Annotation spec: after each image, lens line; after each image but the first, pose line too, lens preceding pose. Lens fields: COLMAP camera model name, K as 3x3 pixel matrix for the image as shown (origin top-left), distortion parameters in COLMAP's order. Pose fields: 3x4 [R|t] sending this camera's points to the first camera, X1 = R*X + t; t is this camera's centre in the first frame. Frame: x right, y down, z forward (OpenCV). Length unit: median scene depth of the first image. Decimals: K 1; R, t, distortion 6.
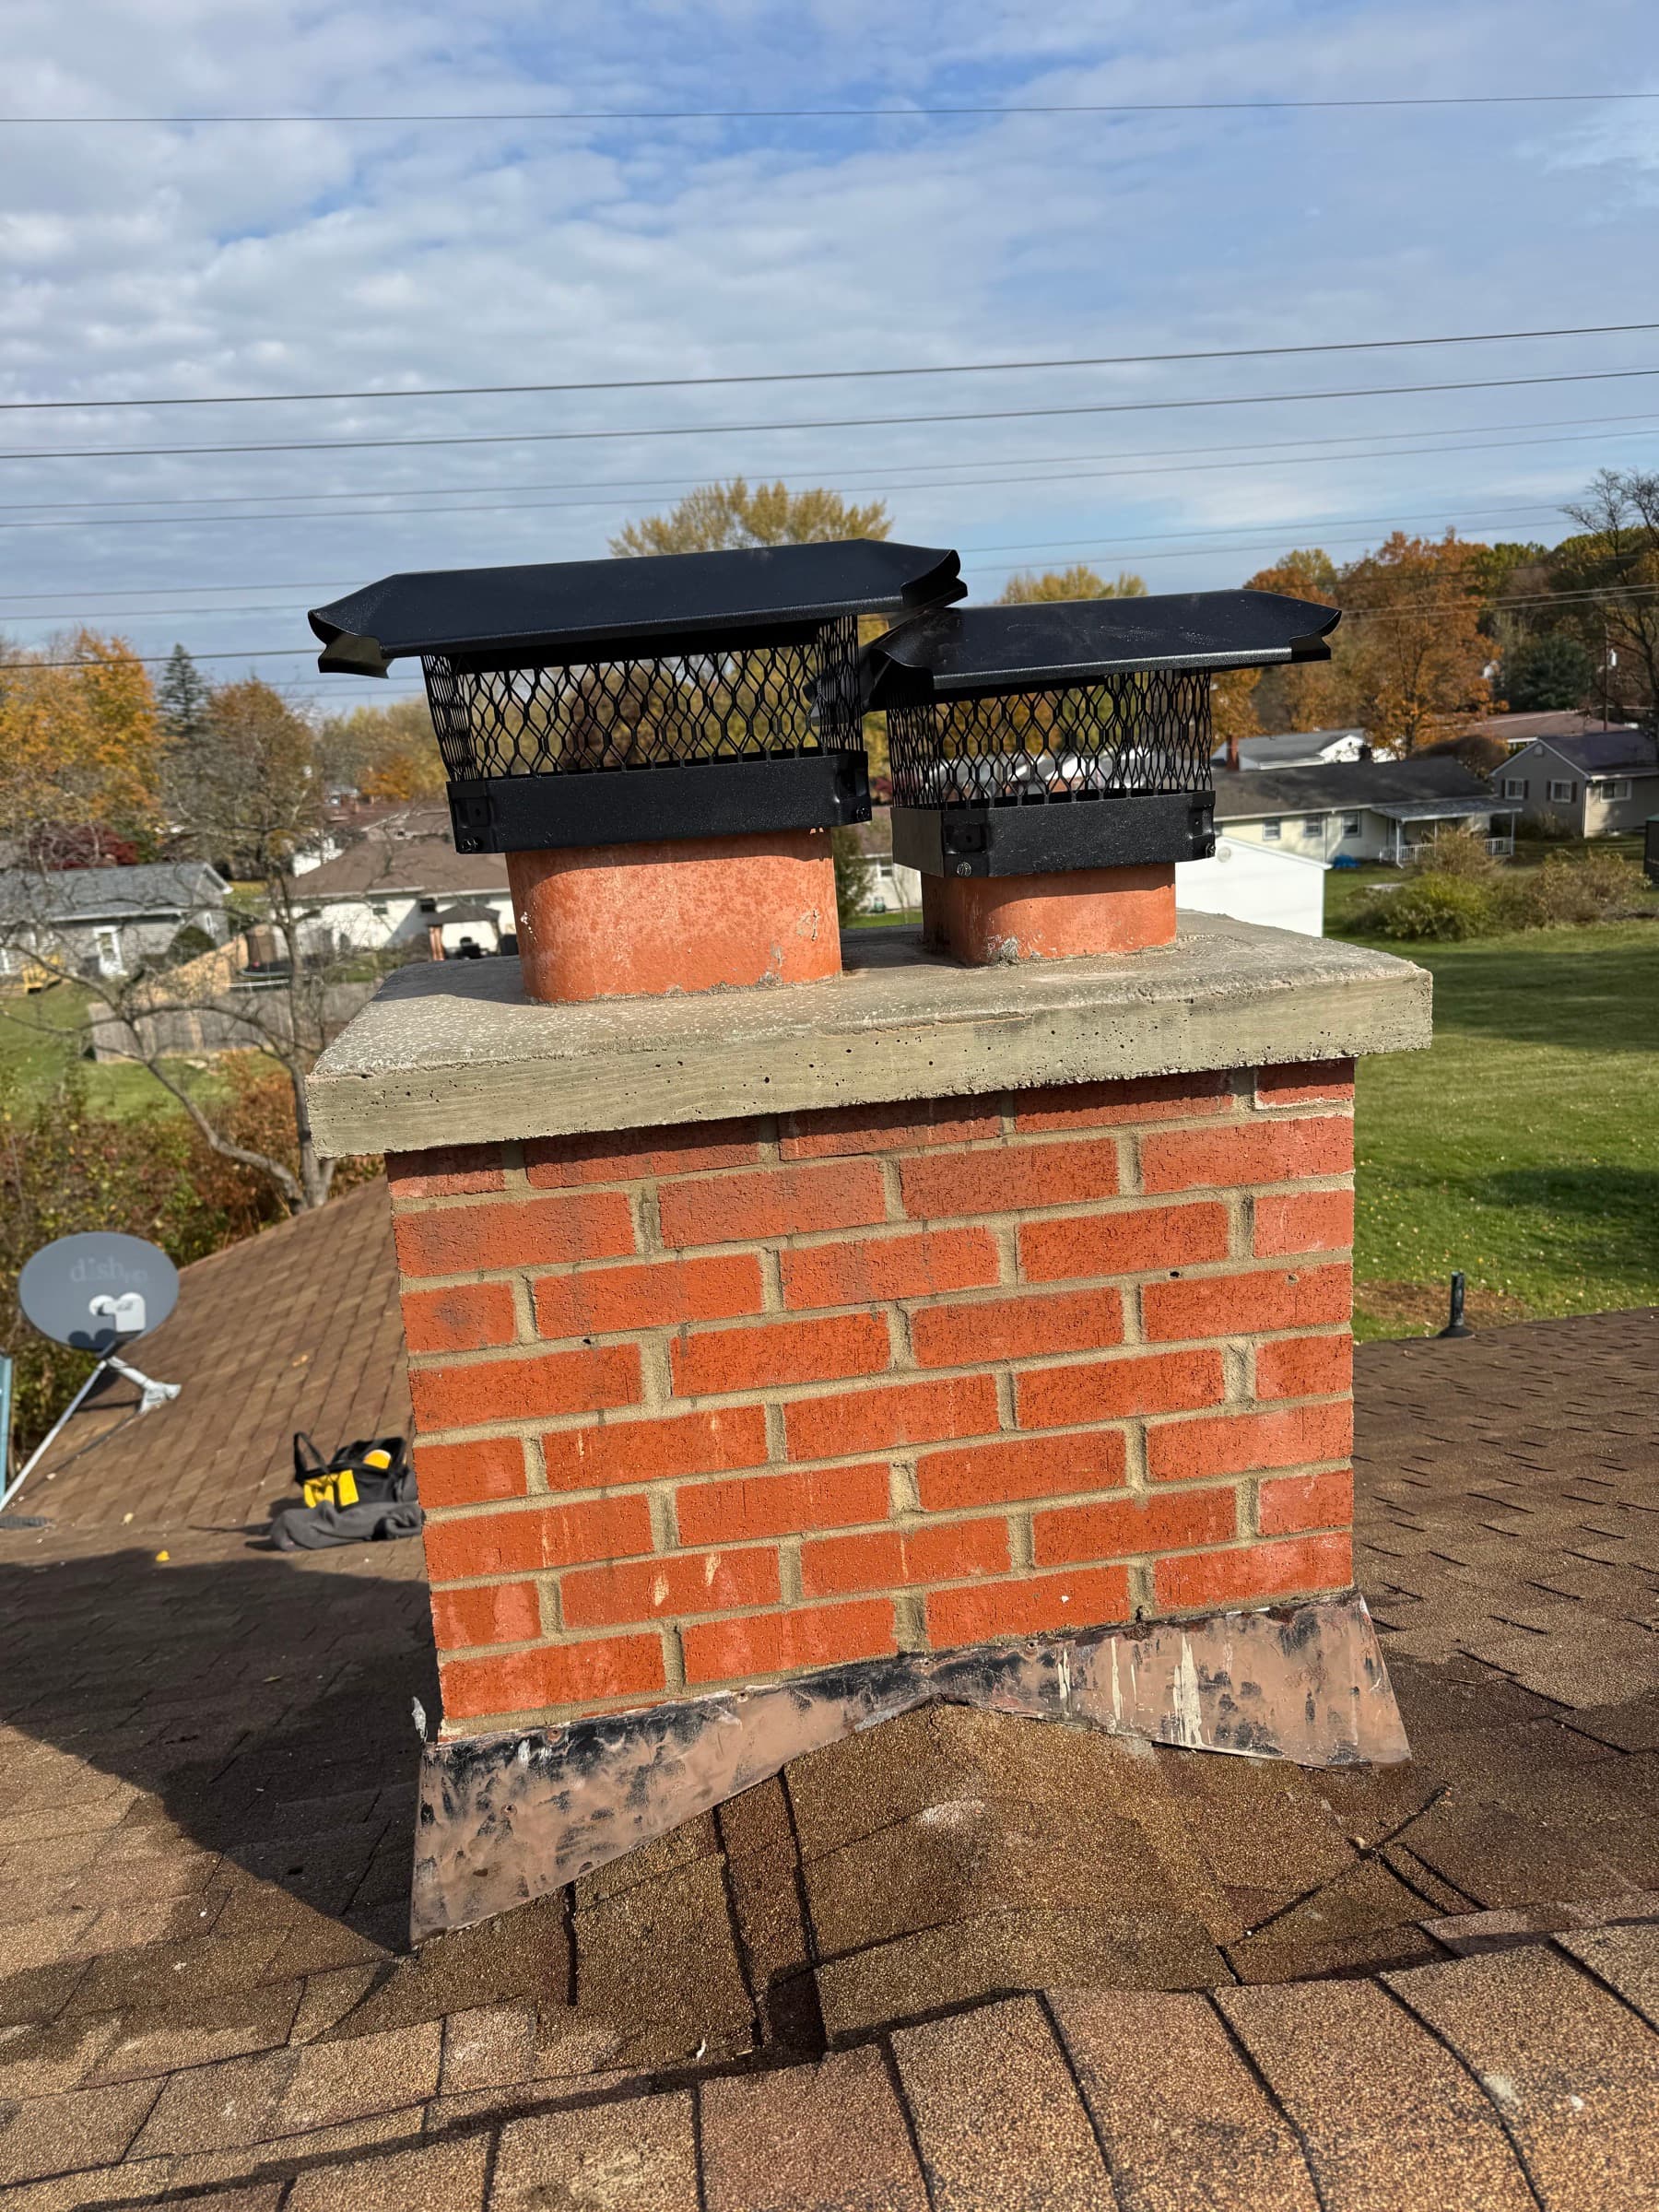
lens RADIAL K [[1549.6, 0, 813.3], [0, 1549.6, 1112.6], [0, 0, 1]] dist [0.041368, -0.061561]
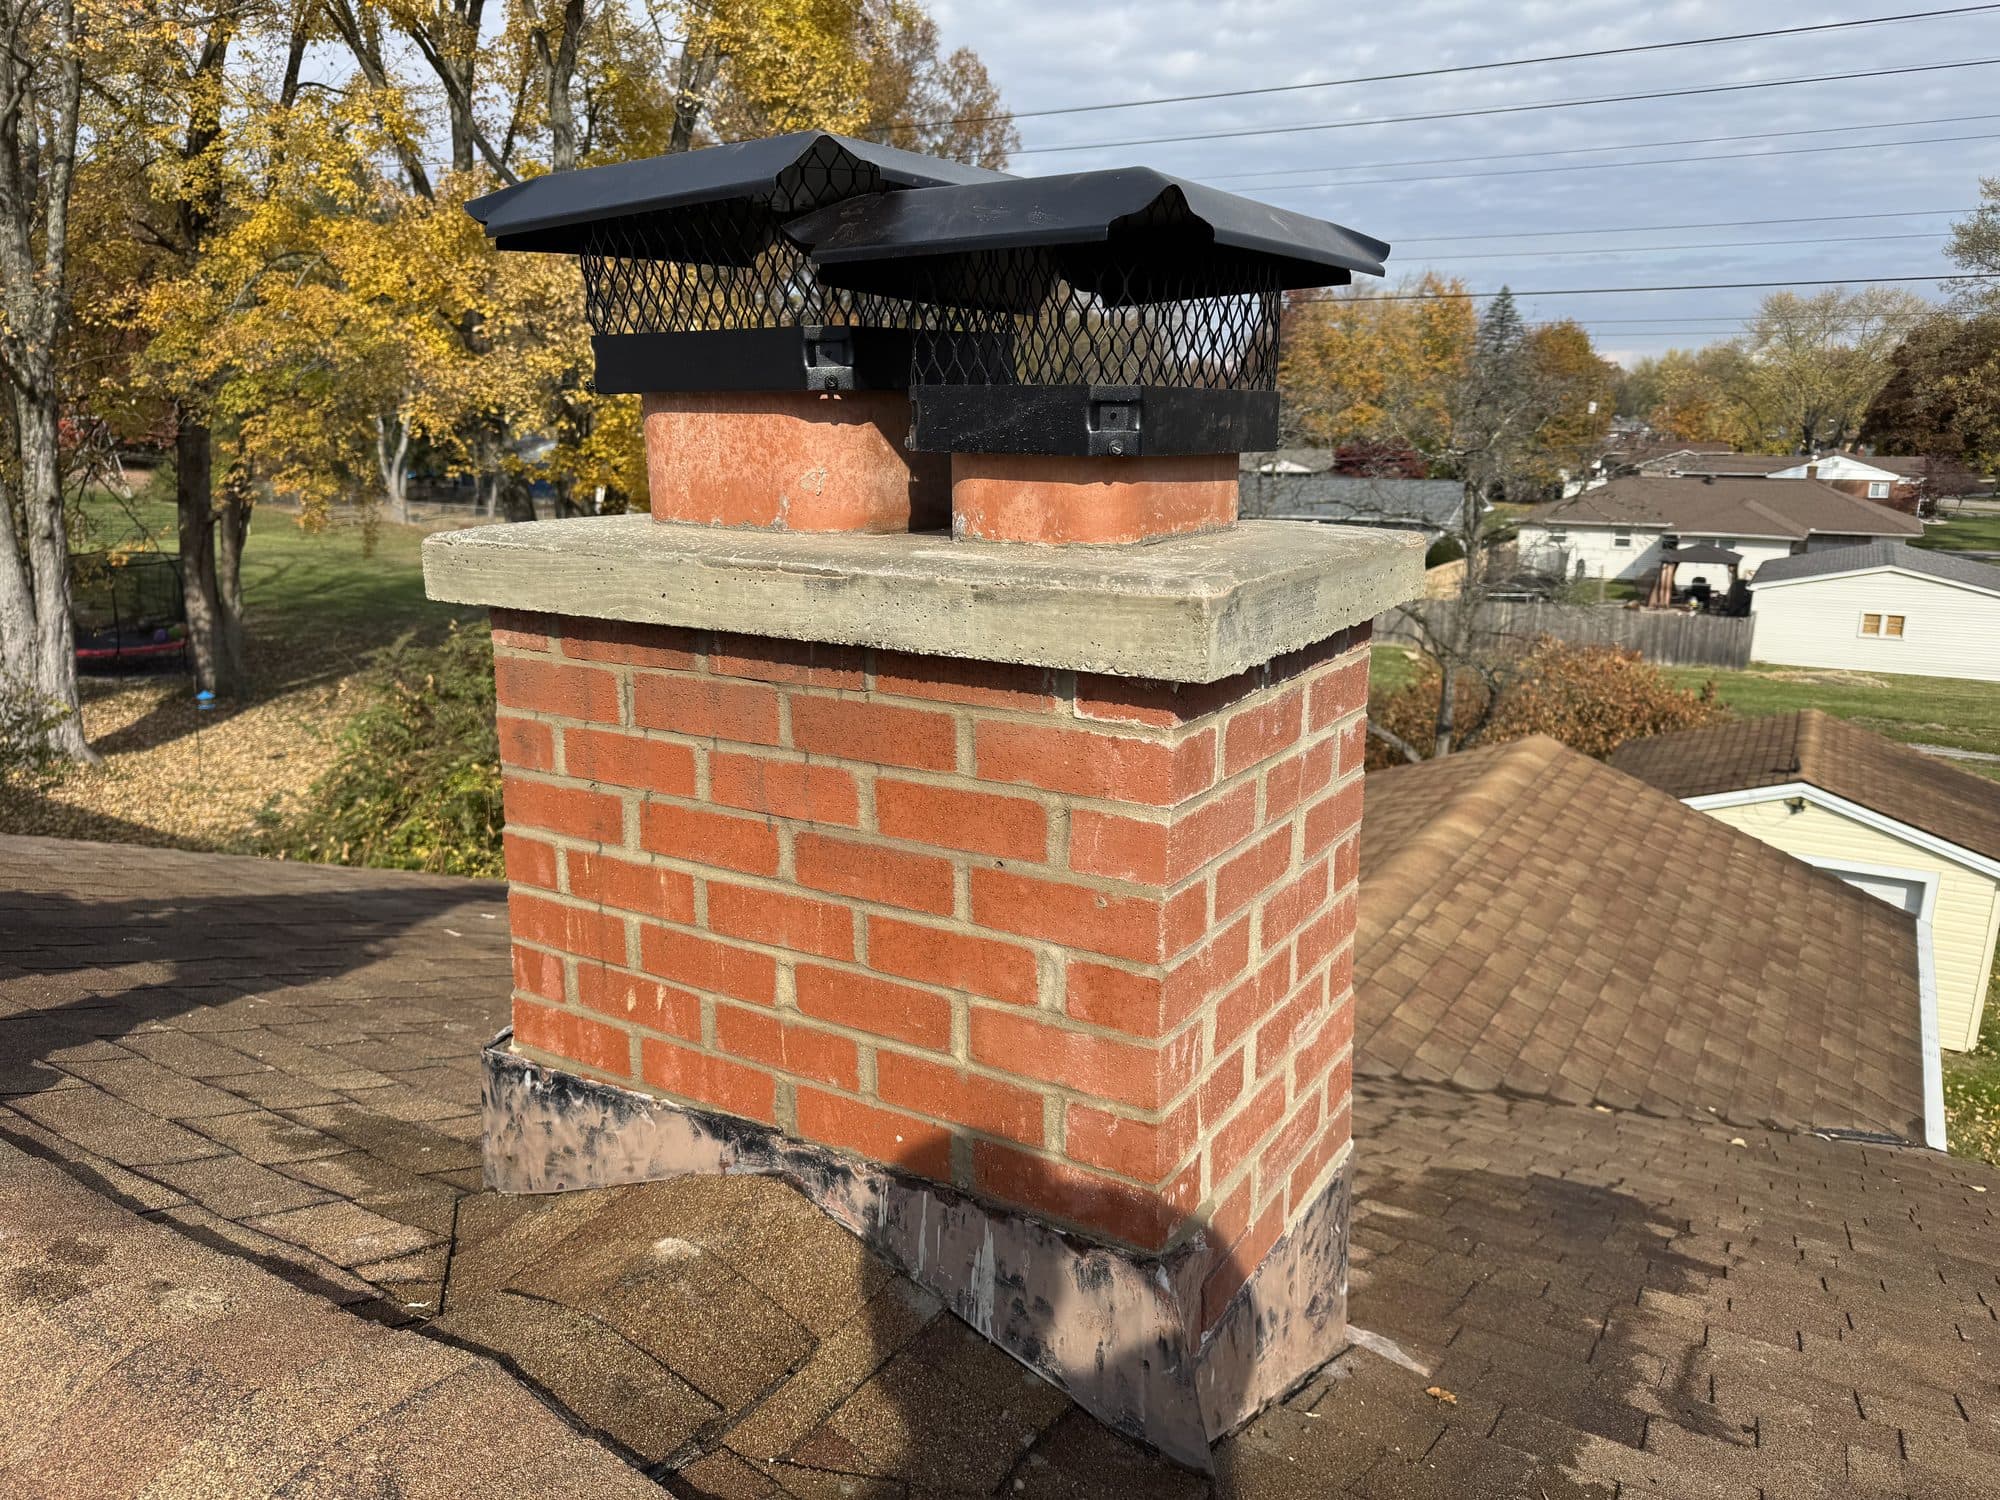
lens RADIAL K [[1401.1, 0, 1000.9], [0, 1401.1, 757.3], [0, 0, 1]] dist [0.041368, -0.061561]
pose [[0.768212, 0.220204, -0.601132, 0.735368], [-0.200589, 0.974493, 0.100631, -0.052894], [0.607959, 0.043274, 0.792788, 0.269148]]
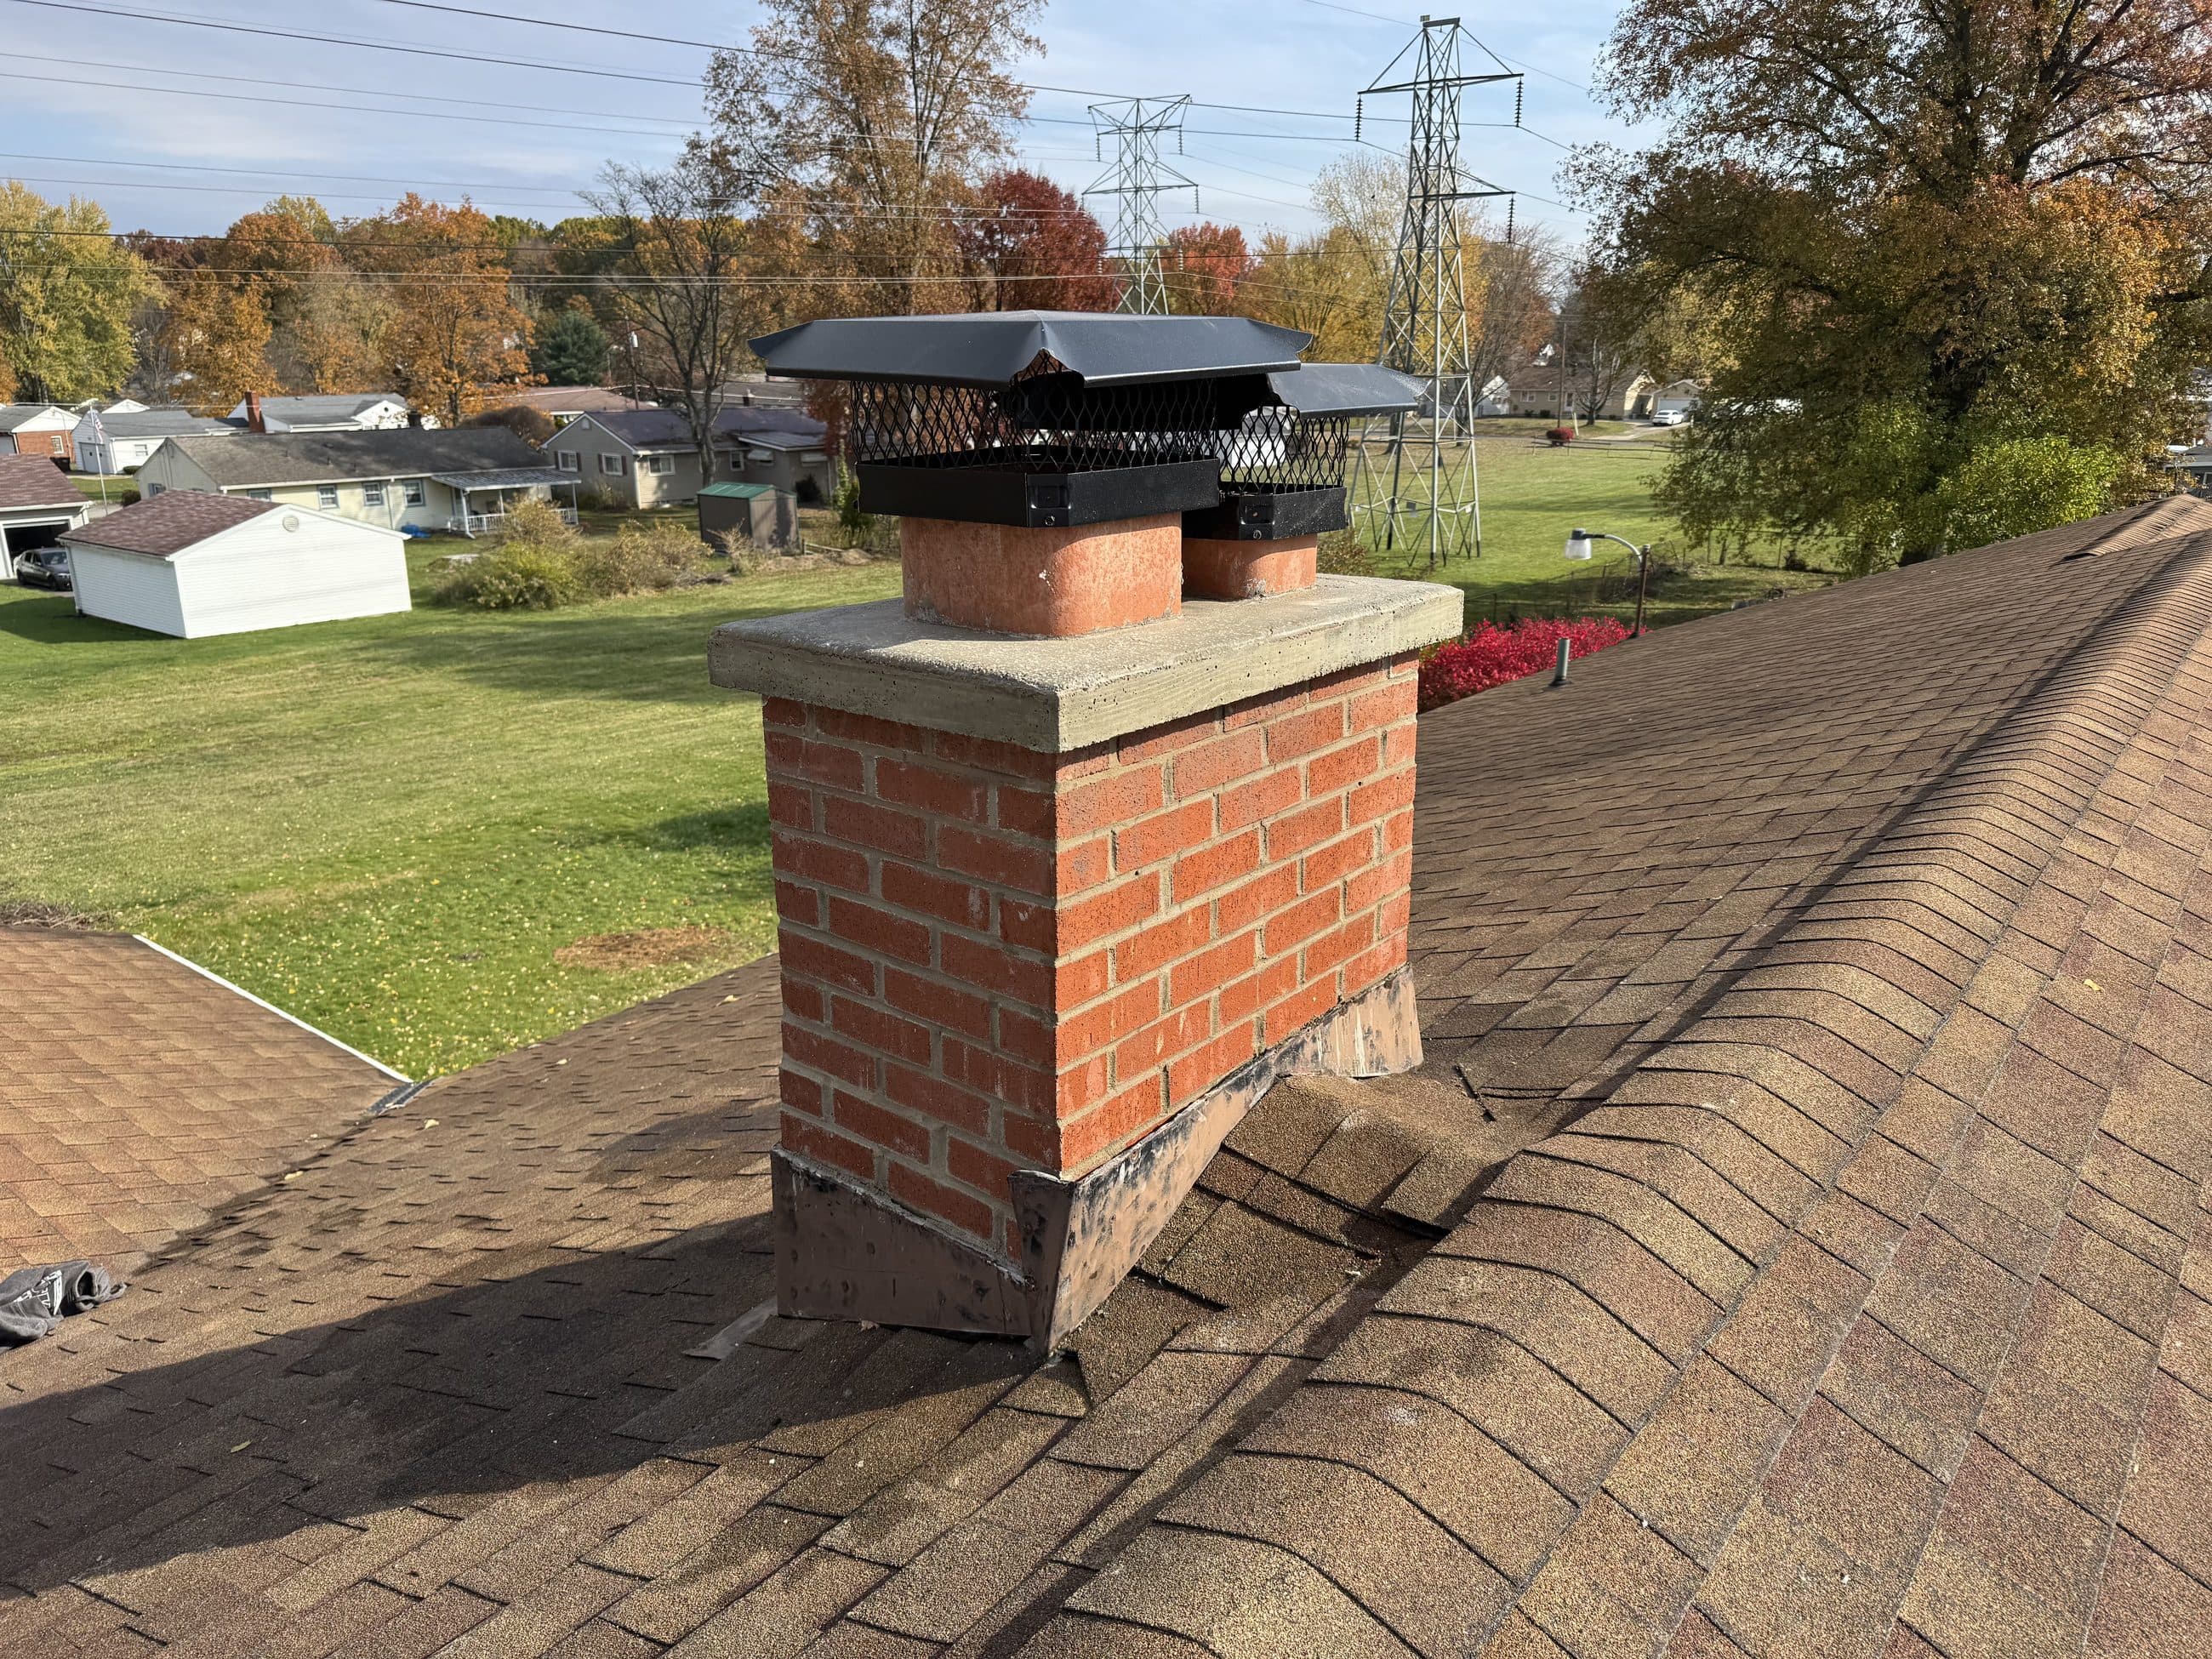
lens RADIAL K [[1549.6, 0, 1105.5], [0, 1549.6, 818.3], [0, 0, 1]] dist [0.041368, -0.061561]
pose [[0.730940, -0.130079, 0.669930, -1.026668], [0.115293, 0.991093, 0.066646, 0.000565], [-0.672632, 0.028524, 0.739427, -0.027352]]
